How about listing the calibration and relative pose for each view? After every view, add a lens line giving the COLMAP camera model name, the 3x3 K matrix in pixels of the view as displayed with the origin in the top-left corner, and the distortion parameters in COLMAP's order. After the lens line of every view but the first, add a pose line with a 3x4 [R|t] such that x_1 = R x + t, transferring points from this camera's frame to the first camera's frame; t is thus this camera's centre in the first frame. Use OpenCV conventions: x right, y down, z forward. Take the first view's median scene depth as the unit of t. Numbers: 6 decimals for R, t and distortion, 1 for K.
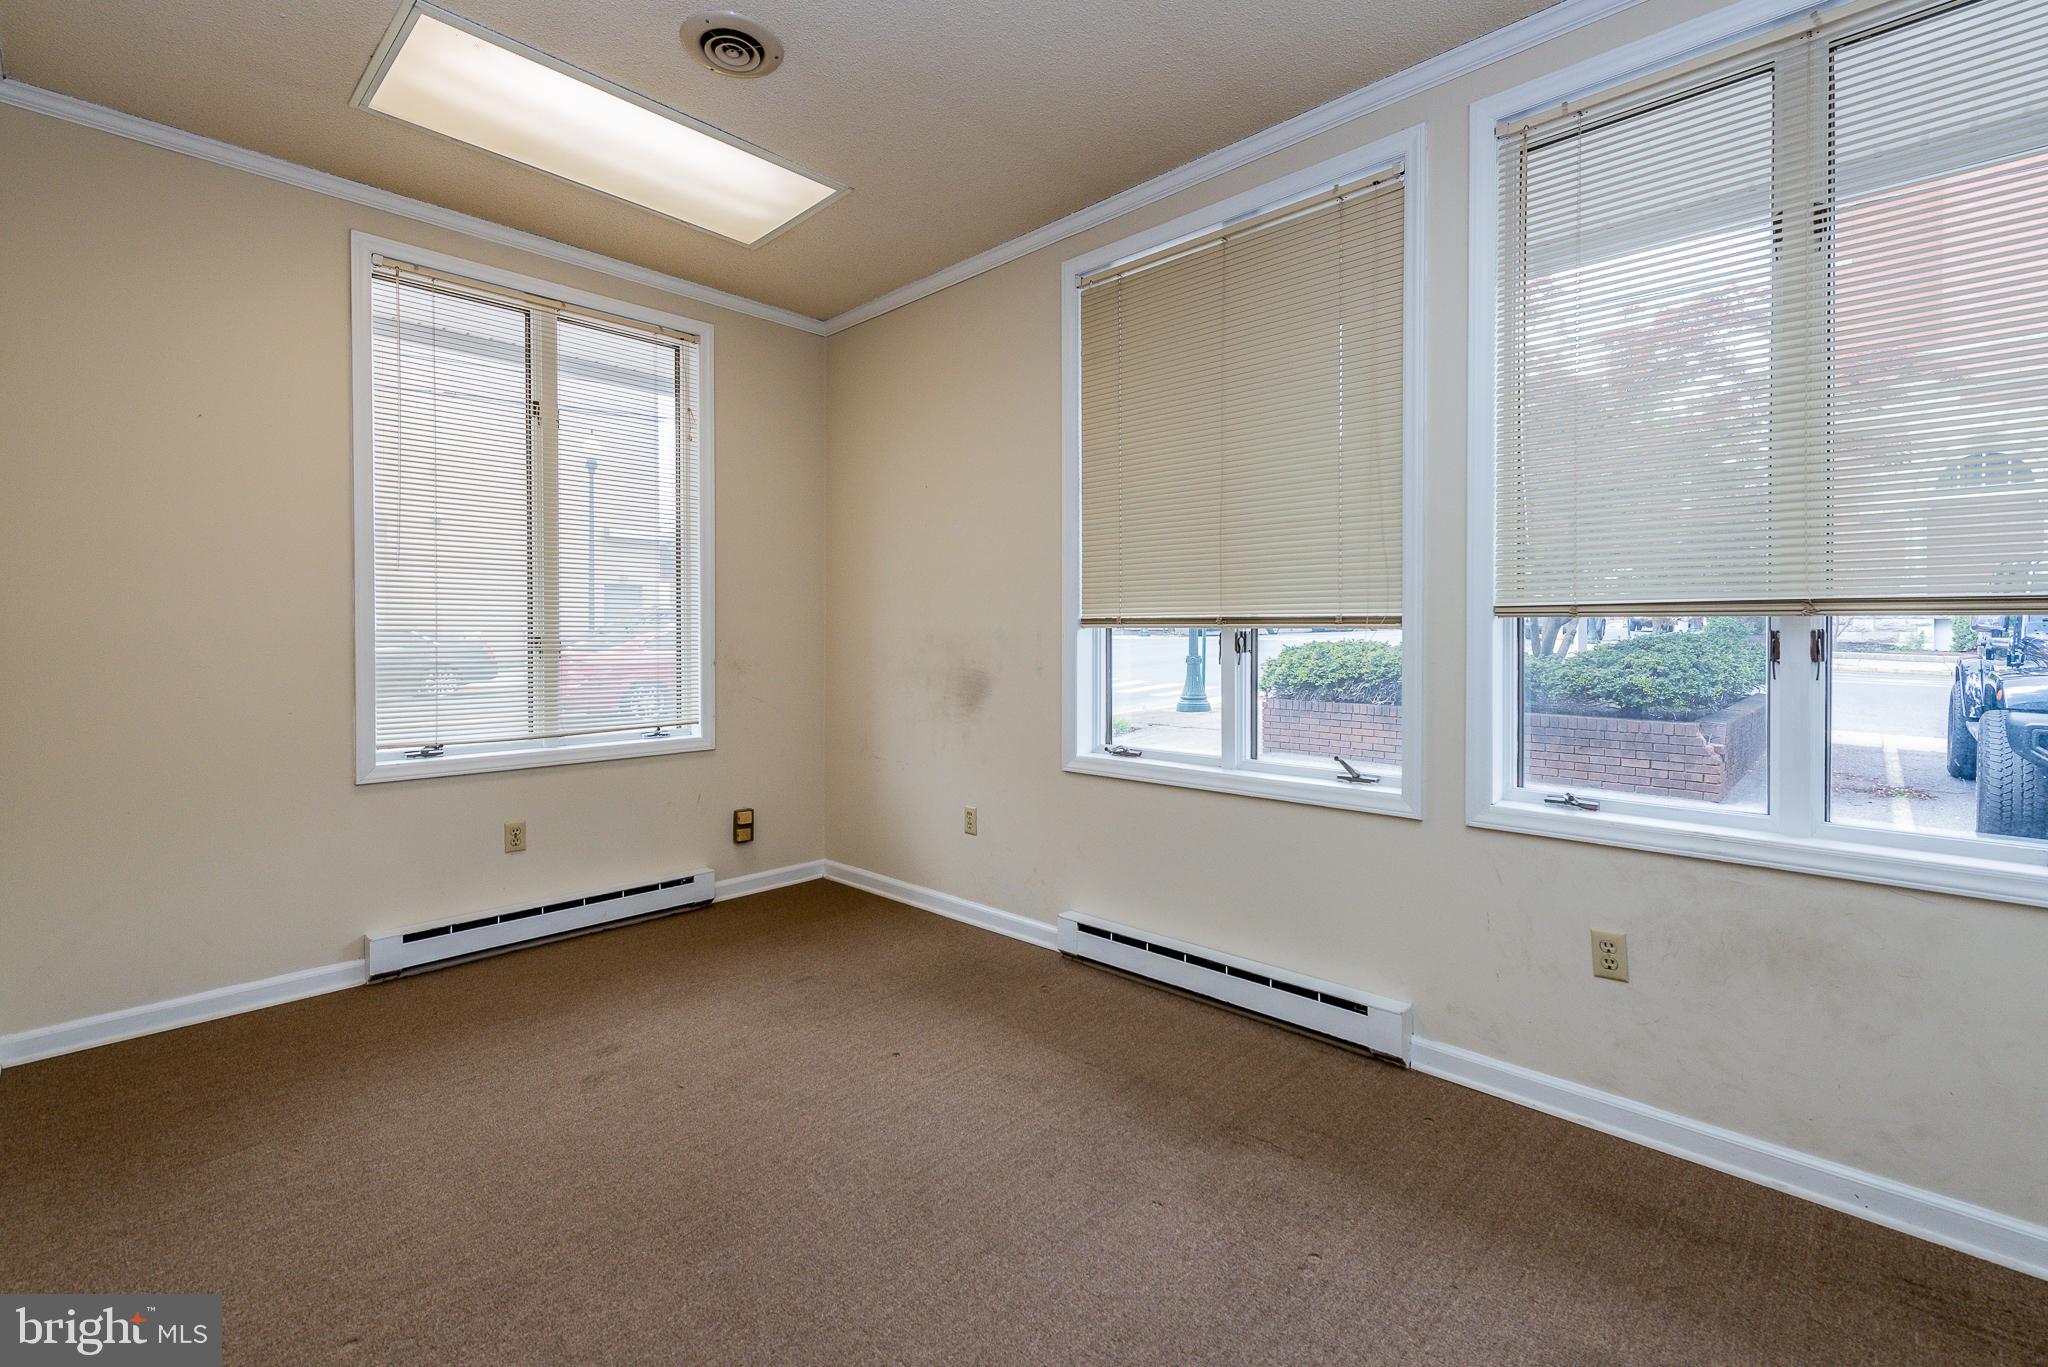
lens RADIAL K [[894.0, 0, 1023.2], [0, 894.0, 646.1], [0, 0, 1]] dist [-0.000408, 0.000026]
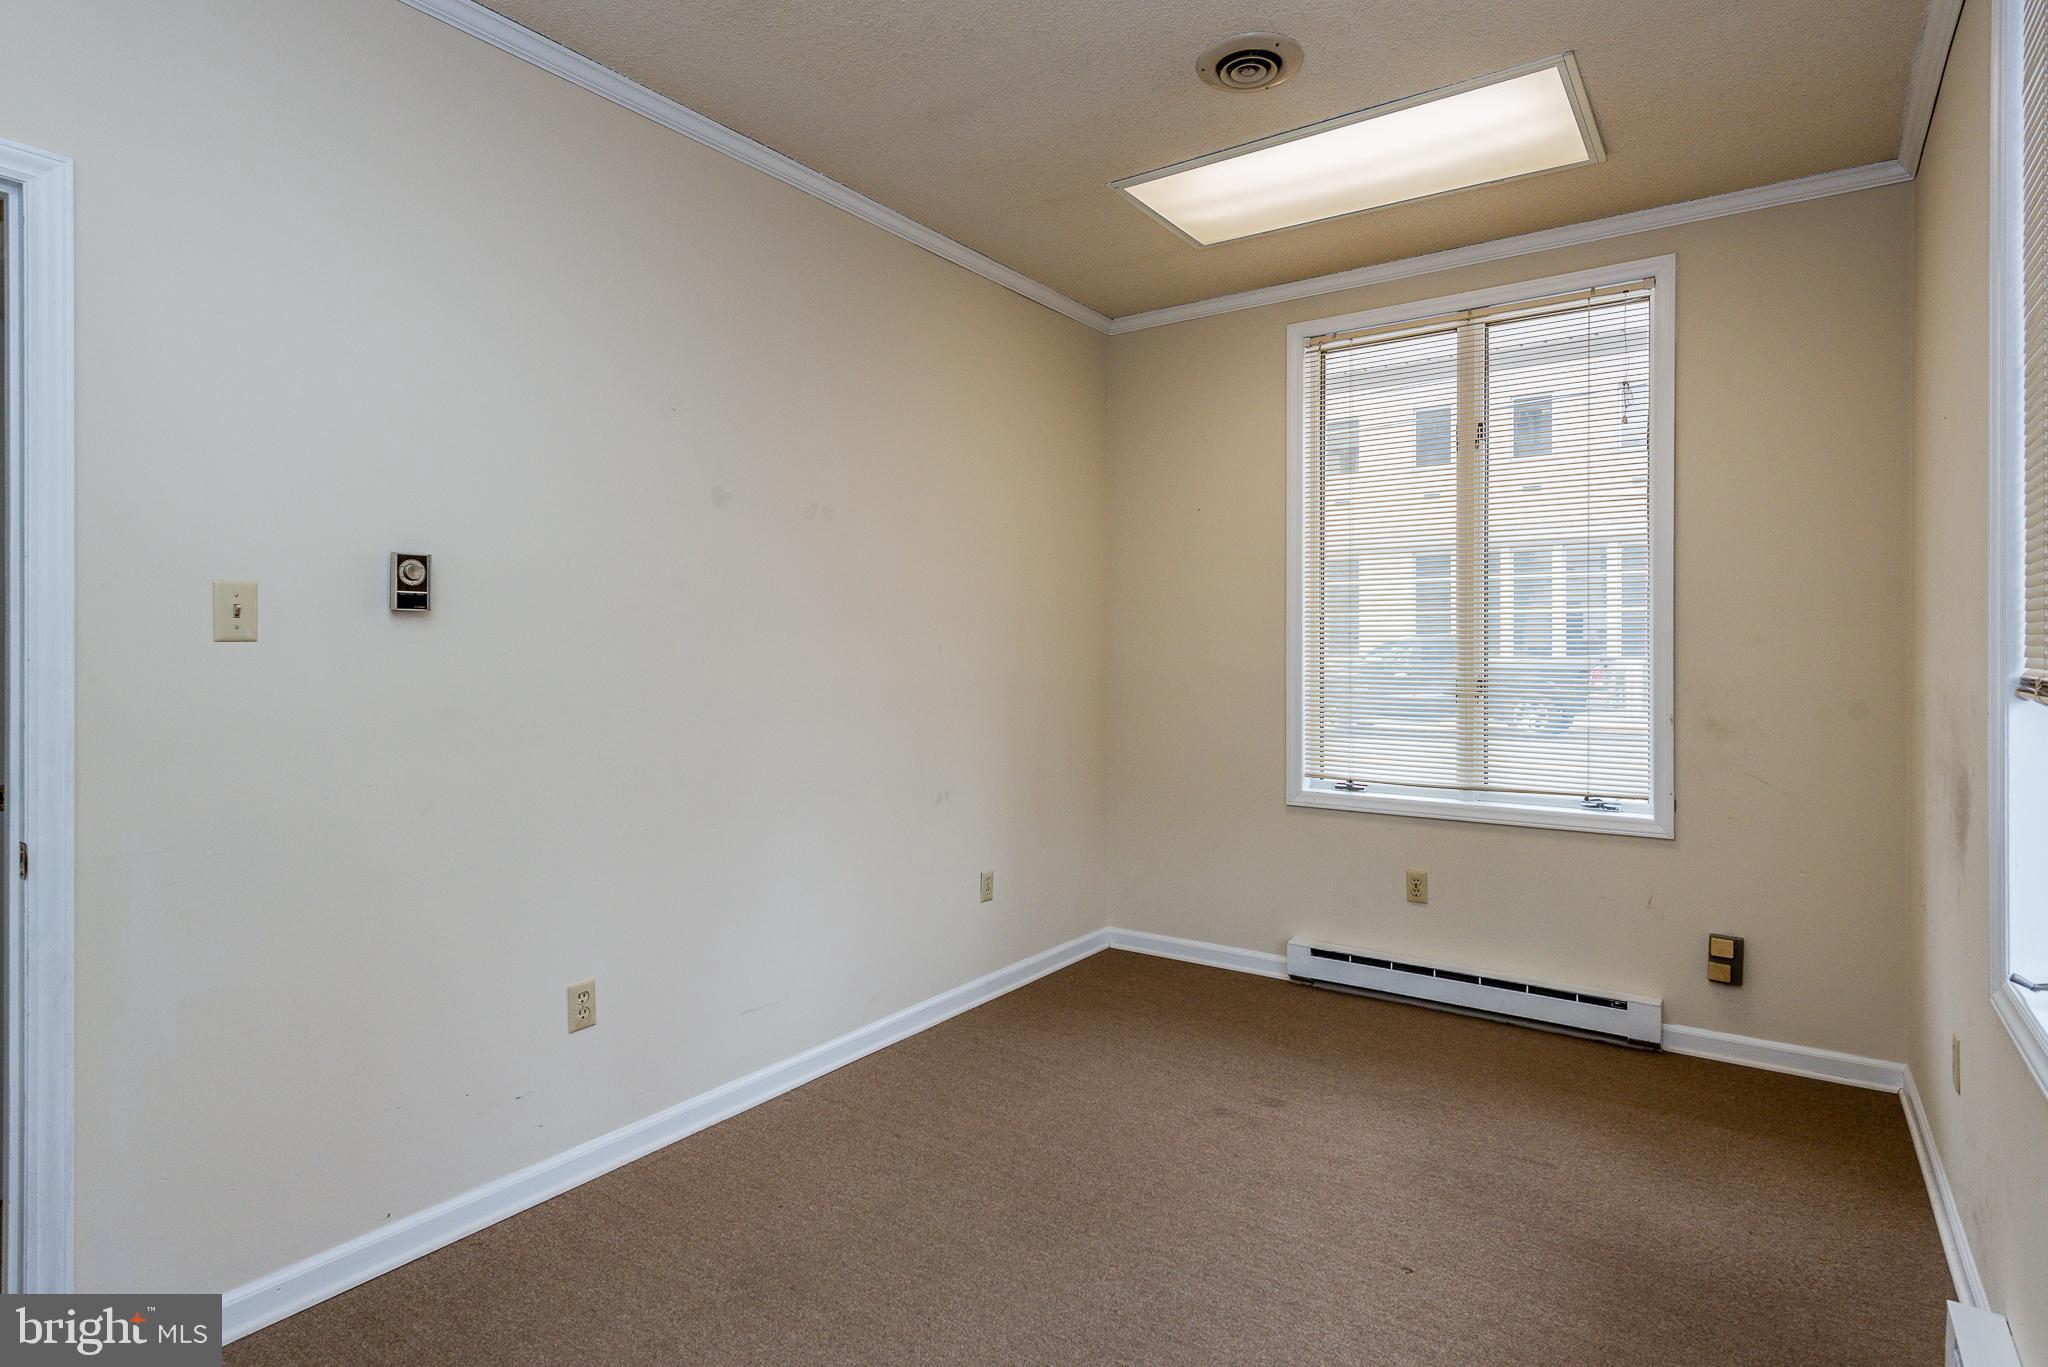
lens RADIAL K [[1071.3, 0, 1022.7], [0, 1071.3, 647.6], [0, 0, 1]] dist [0.001248, 0.000039]
pose [[0.146773, 0.001156, -0.989169, 0.730867], [-0.015106, 0.999885, -0.001073, -0.051780], [0.989055, 0.015100, 0.146774, 0.590834]]
